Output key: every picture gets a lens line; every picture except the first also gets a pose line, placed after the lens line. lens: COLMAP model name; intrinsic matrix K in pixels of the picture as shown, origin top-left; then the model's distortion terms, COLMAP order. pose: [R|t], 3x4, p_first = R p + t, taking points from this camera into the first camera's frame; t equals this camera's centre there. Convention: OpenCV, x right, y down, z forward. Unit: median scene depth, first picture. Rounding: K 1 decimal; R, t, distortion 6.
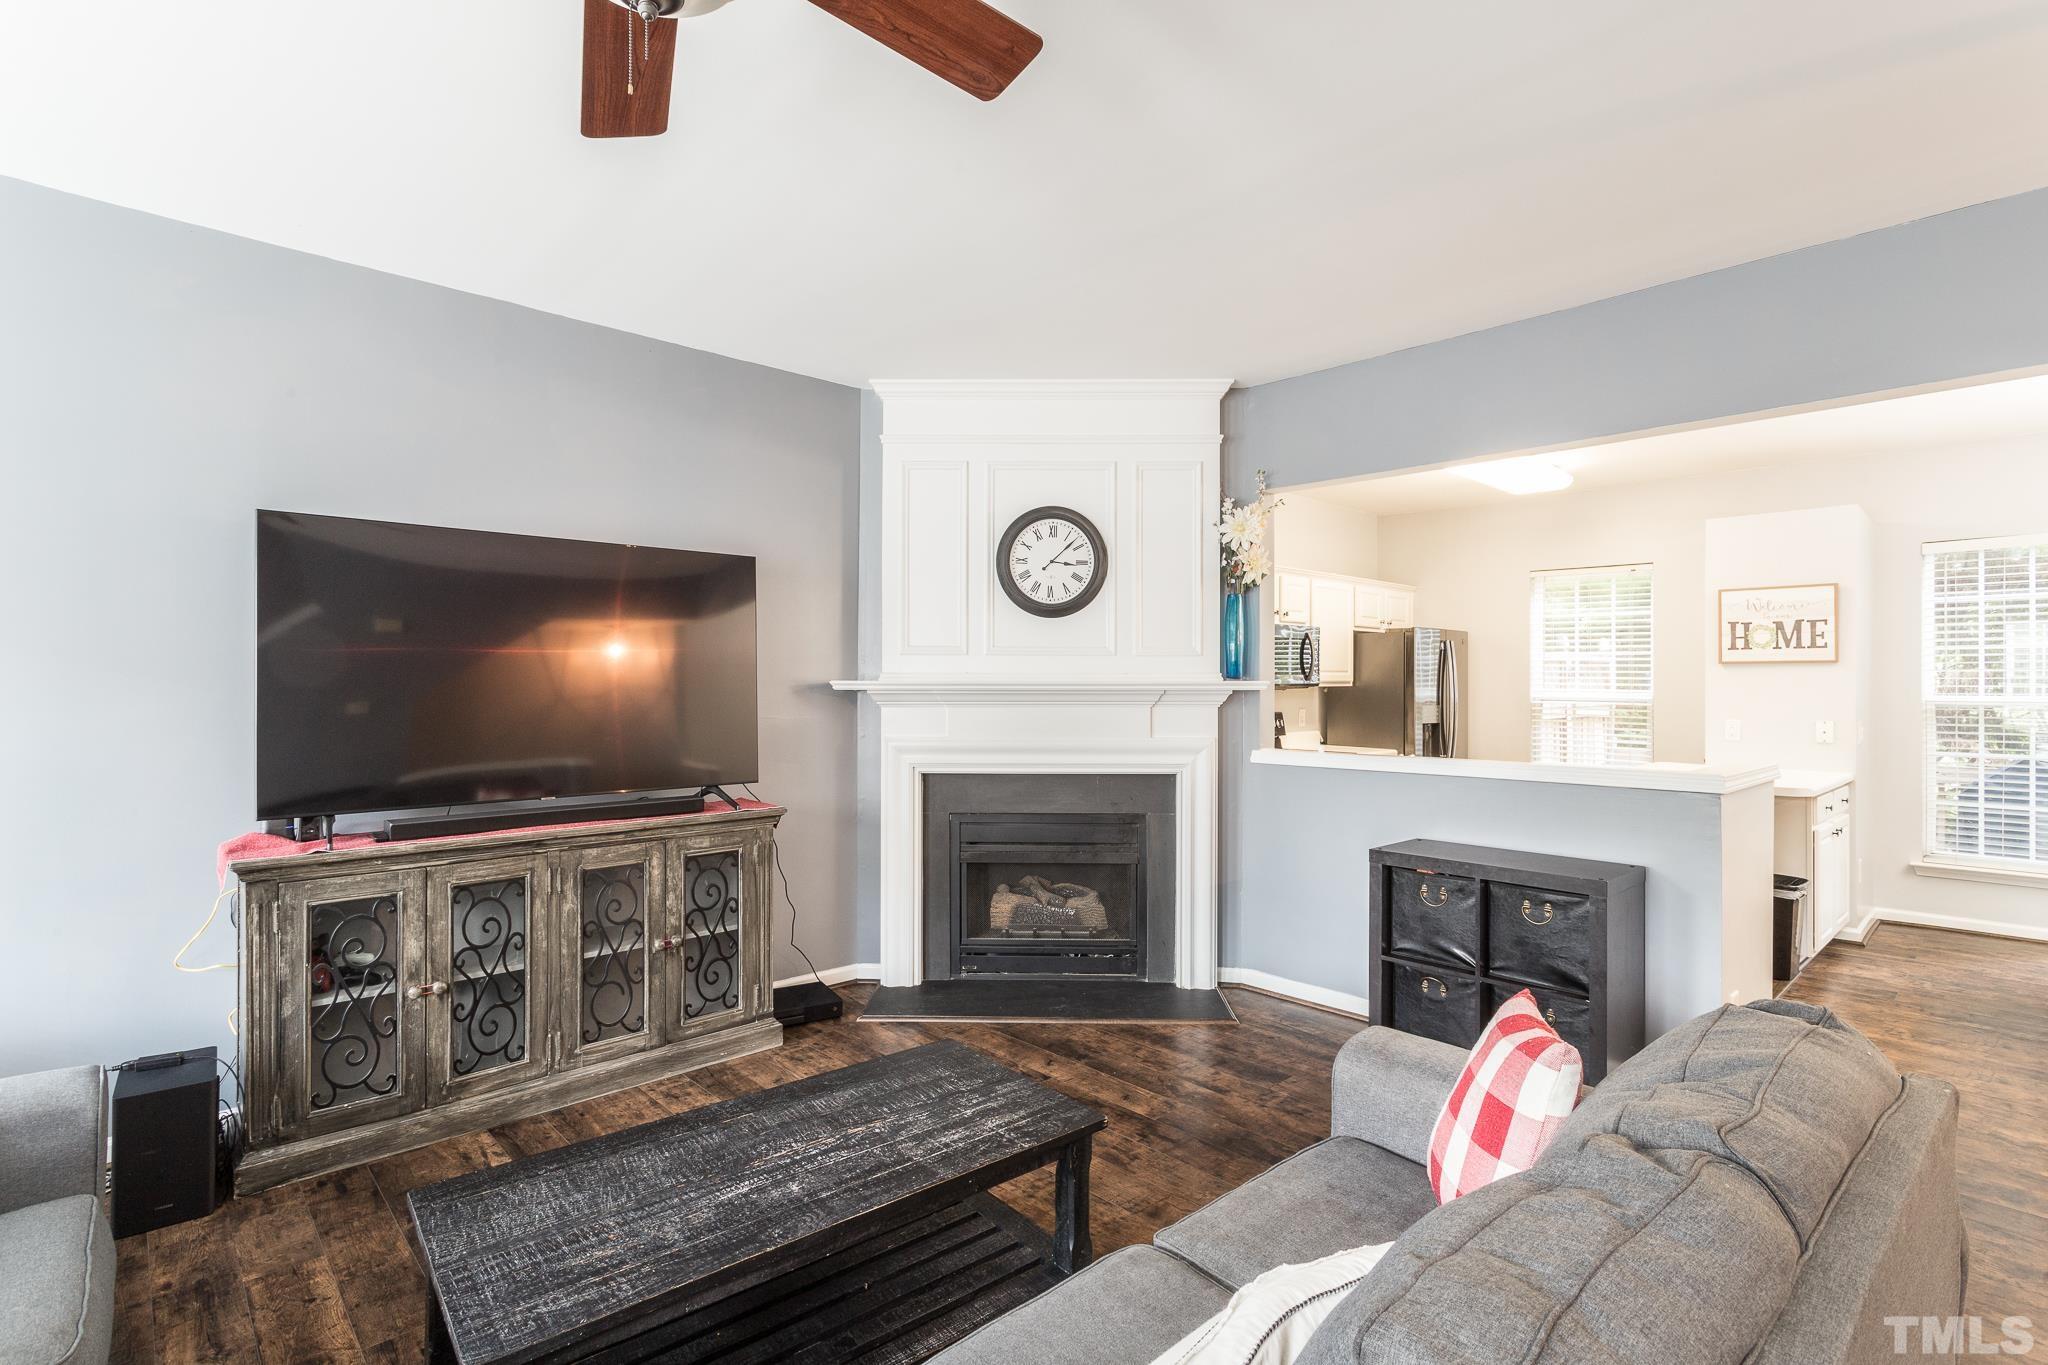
lens RADIAL K [[984.8, 0, 1029.2], [0, 984.8, 677.1], [0, 0, 1]] dist [-0.004069, 0.004263]
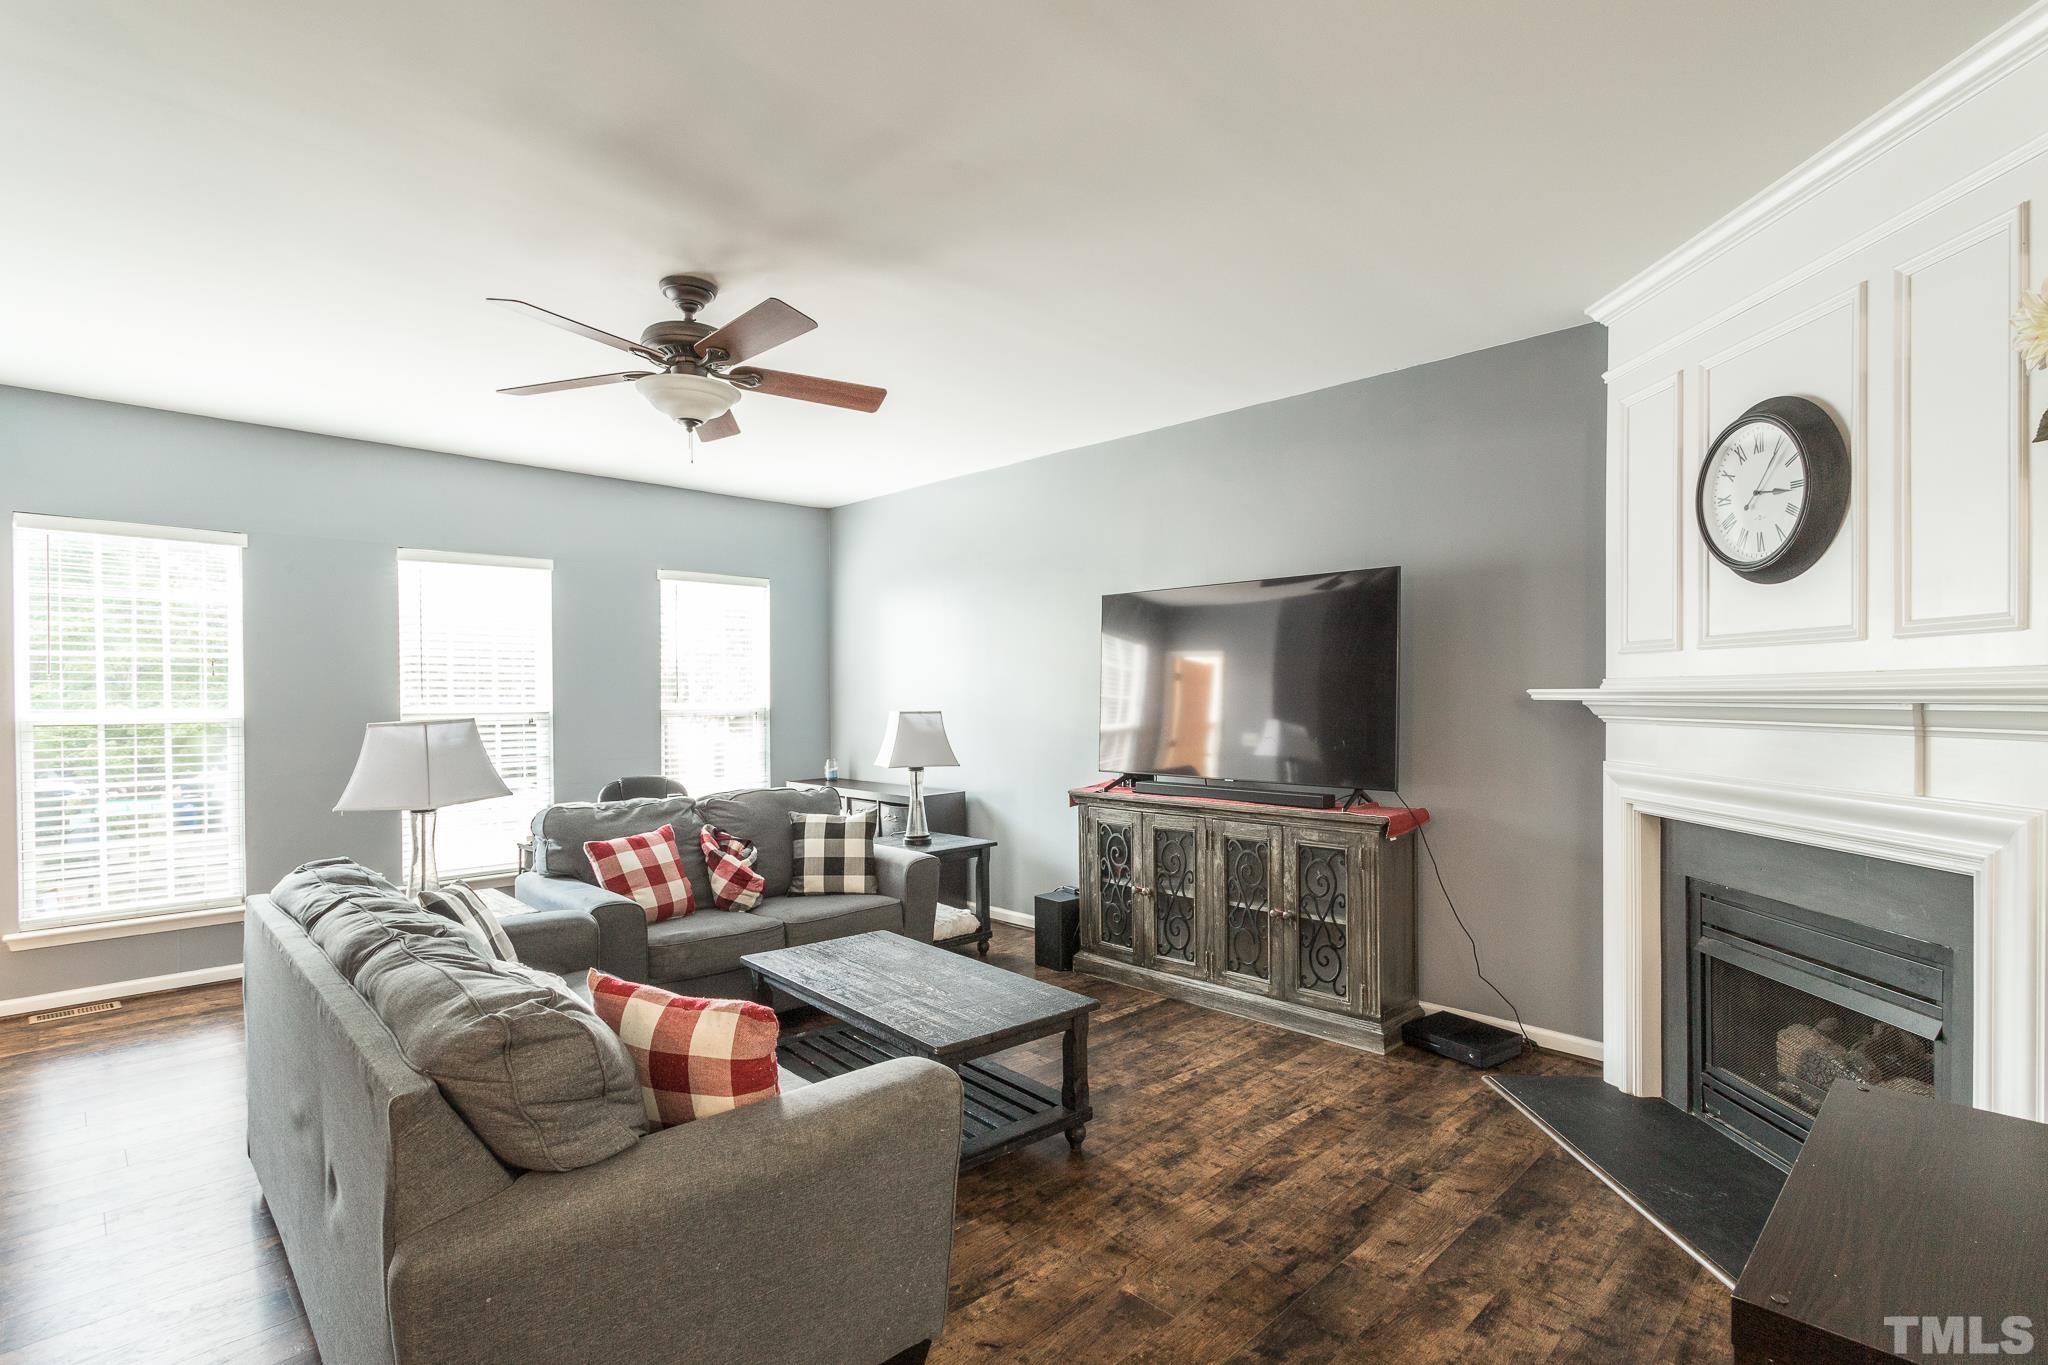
lens RADIAL K [[984.8, 0, 1013.3], [0, 984.8, 707.5], [0, 0, 1]] dist [-0.004069, 0.004263]
pose [[0.015082, 0.014060, -0.999787, 0.613232], [0.007491, 0.999871, 0.014174, 0.003682], [0.999858, -0.007704, 0.014975, 0.510283]]
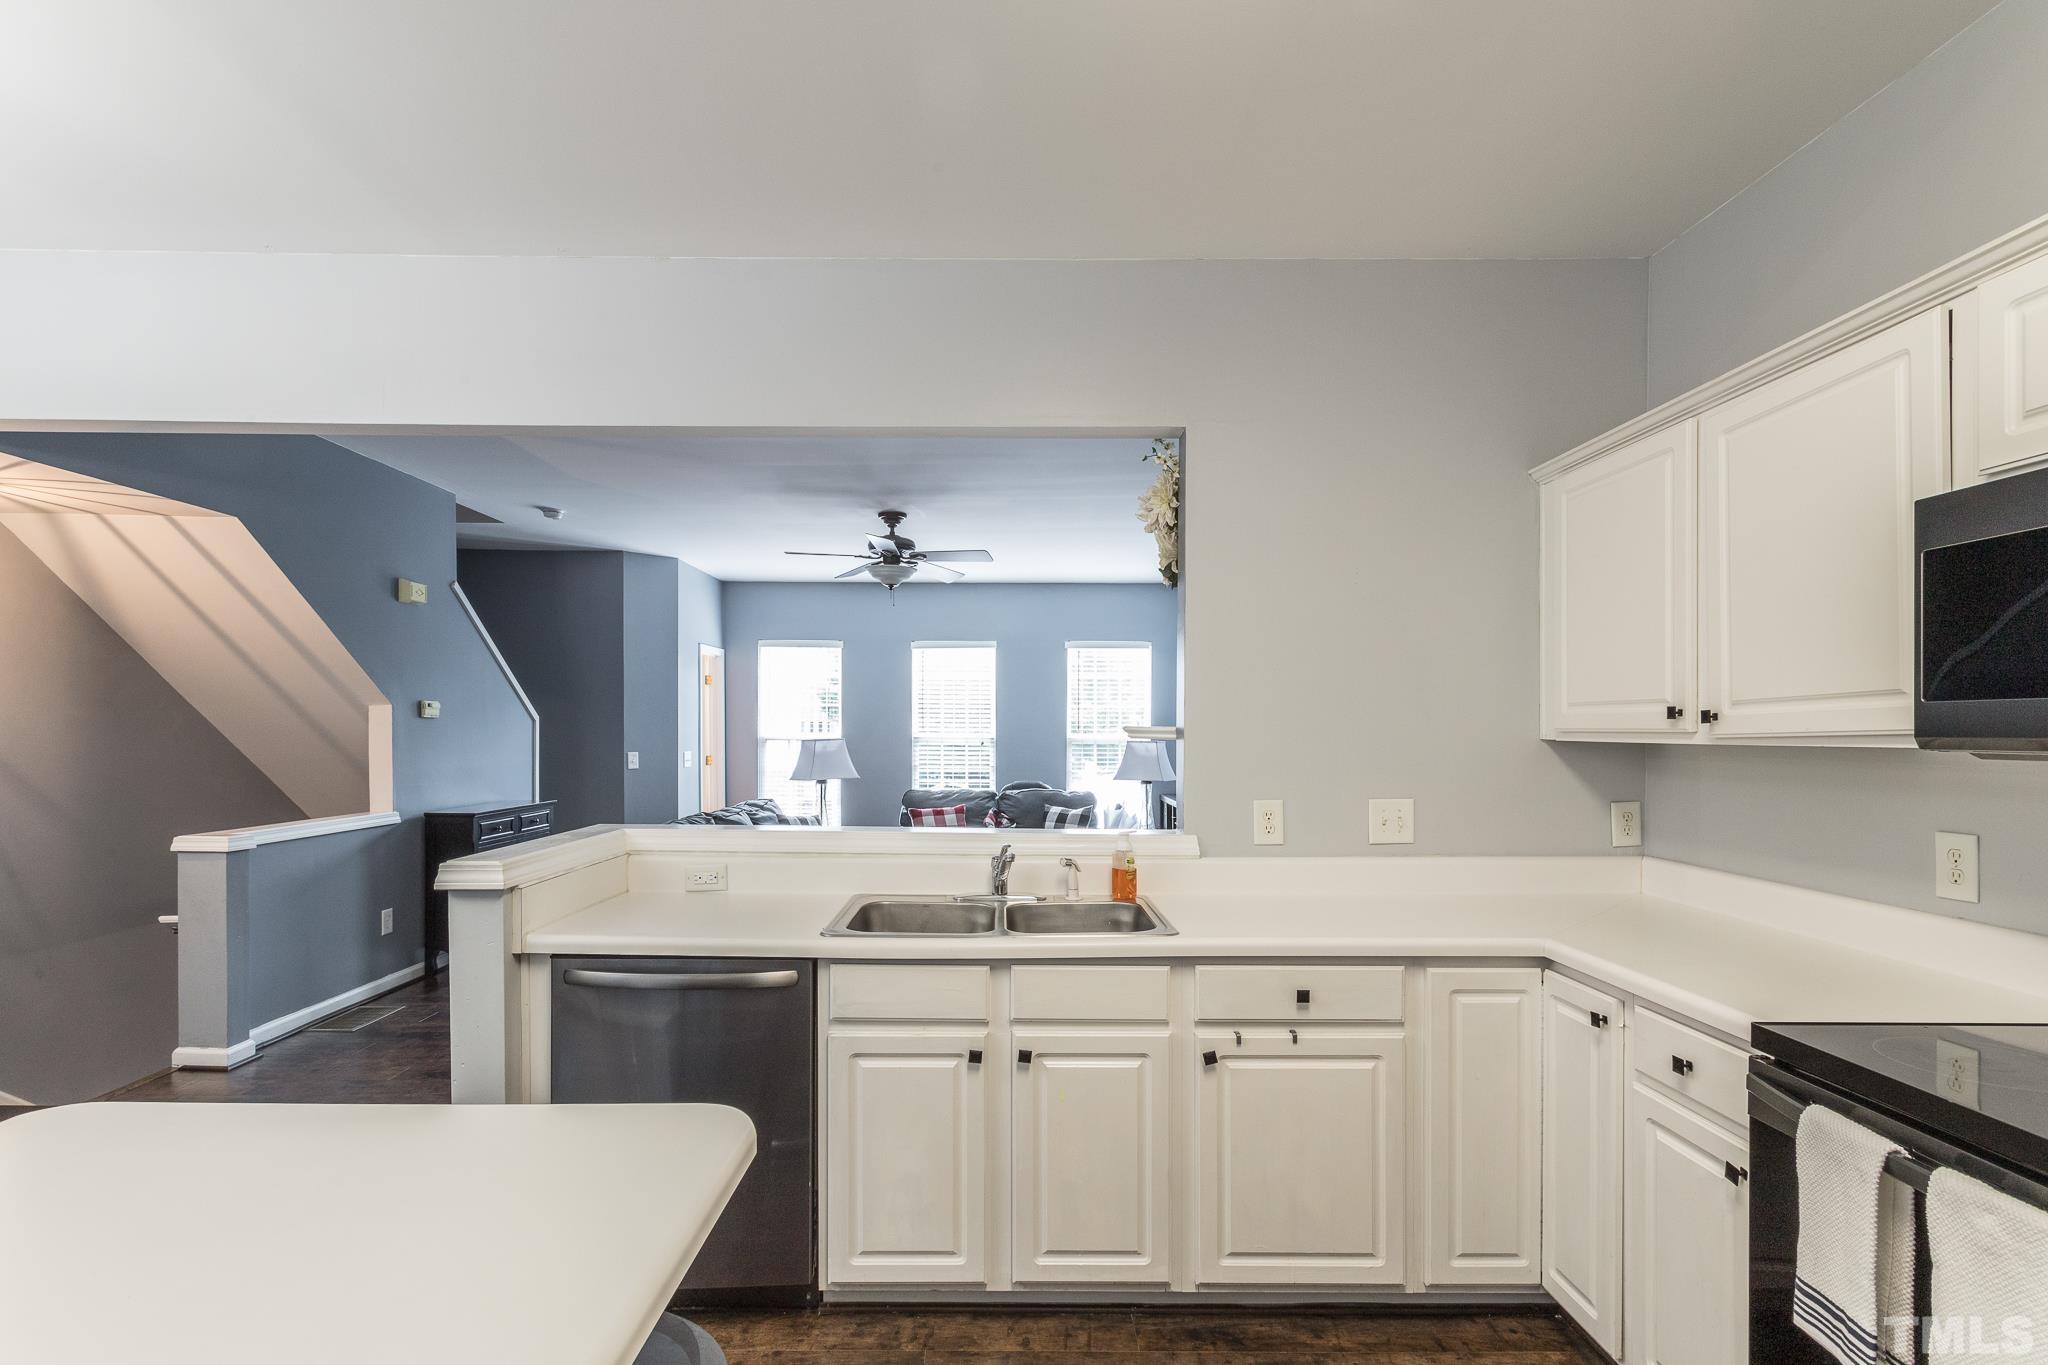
lens RADIAL K [[984.8, 0, 1014.3], [0, 984.8, 745.8], [0, 0, 1]] dist [-0.004069, 0.004263]
pose [[-0.684756, 0.008209, -0.728726, 0.776736], [-0.004235, 0.999875, 0.015243, 0.007852], [0.728760, 0.013523, -0.684636, 1.337647]]
